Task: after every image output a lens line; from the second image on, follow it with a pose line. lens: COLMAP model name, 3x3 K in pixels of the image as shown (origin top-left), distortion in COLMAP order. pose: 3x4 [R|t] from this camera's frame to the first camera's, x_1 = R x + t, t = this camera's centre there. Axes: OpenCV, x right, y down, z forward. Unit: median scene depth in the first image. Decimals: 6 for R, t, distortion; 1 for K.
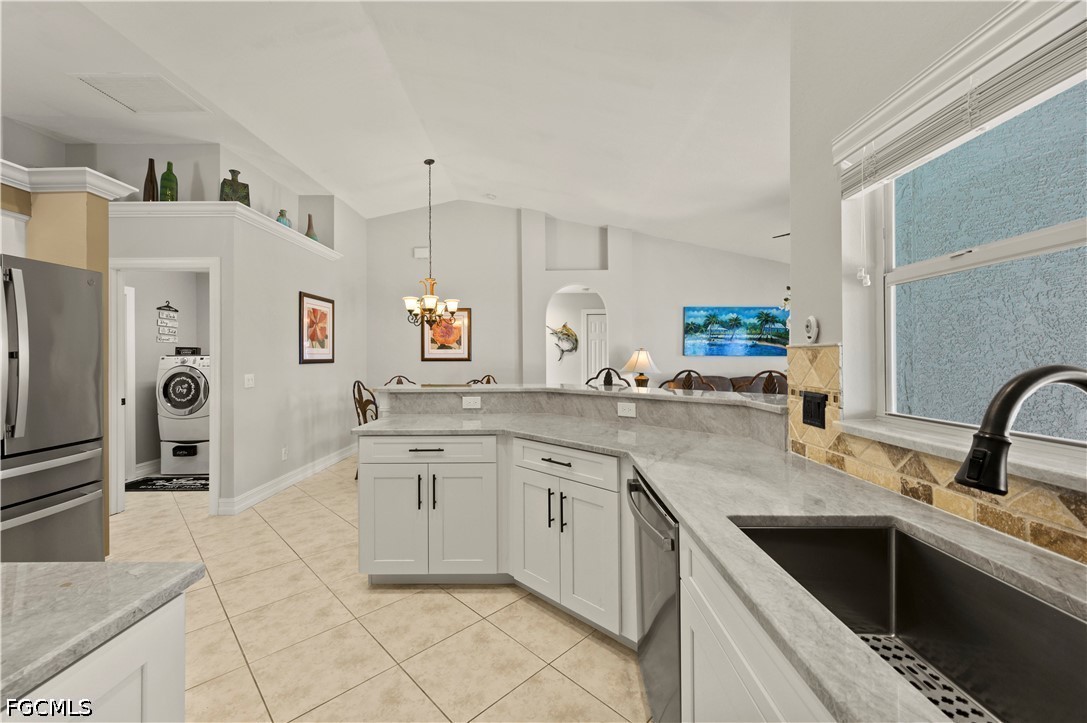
lens RADIAL K [[429.2, 0, 544.4], [0, 429.2, 358.2], [0, 0, 1]] dist [-0.001873, -0.000081]
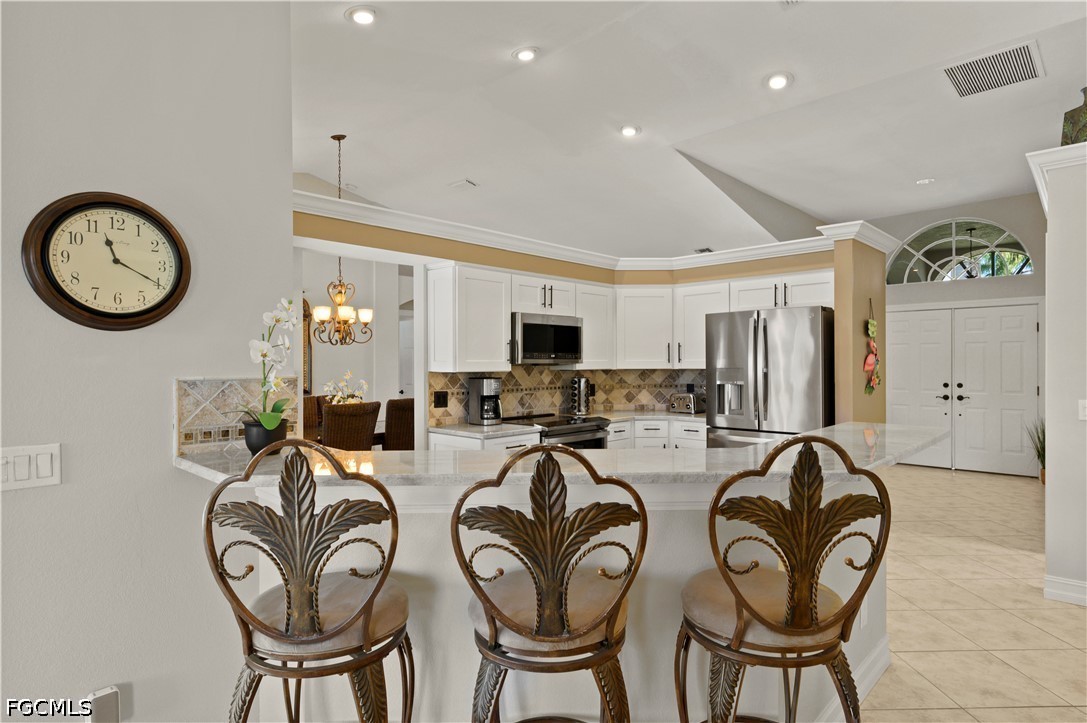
lens RADIAL K [[590.7, 0, 553.1], [0, 590.7, 364.6], [0, 0, 1]] dist [0.003356, 0.001027]
pose [[-0.686580, 0.011972, -0.726956, 0.305456], [0.008615, 0.999928, 0.008331, -0.017817], [0.727004, -0.000543, -0.686633, 0.623161]]
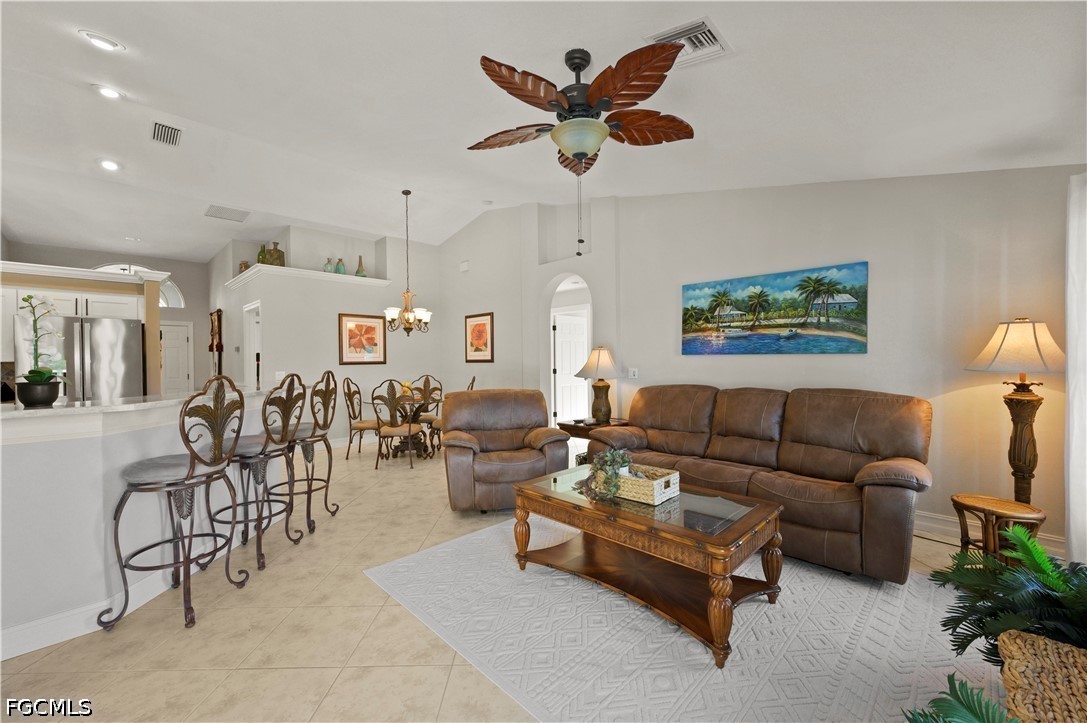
lens RADIAL K [[429.2, 0, 541.4], [0, 429.2, 362.6], [0, 0, 1]] dist [-0.001873, -0.000081]
pose [[0.710423, 0.001062, -0.703774, 0.658292], [0.007663, 0.999928, 0.009243, -0.001775], [0.703733, -0.011959, 0.710364, 0.340793]]
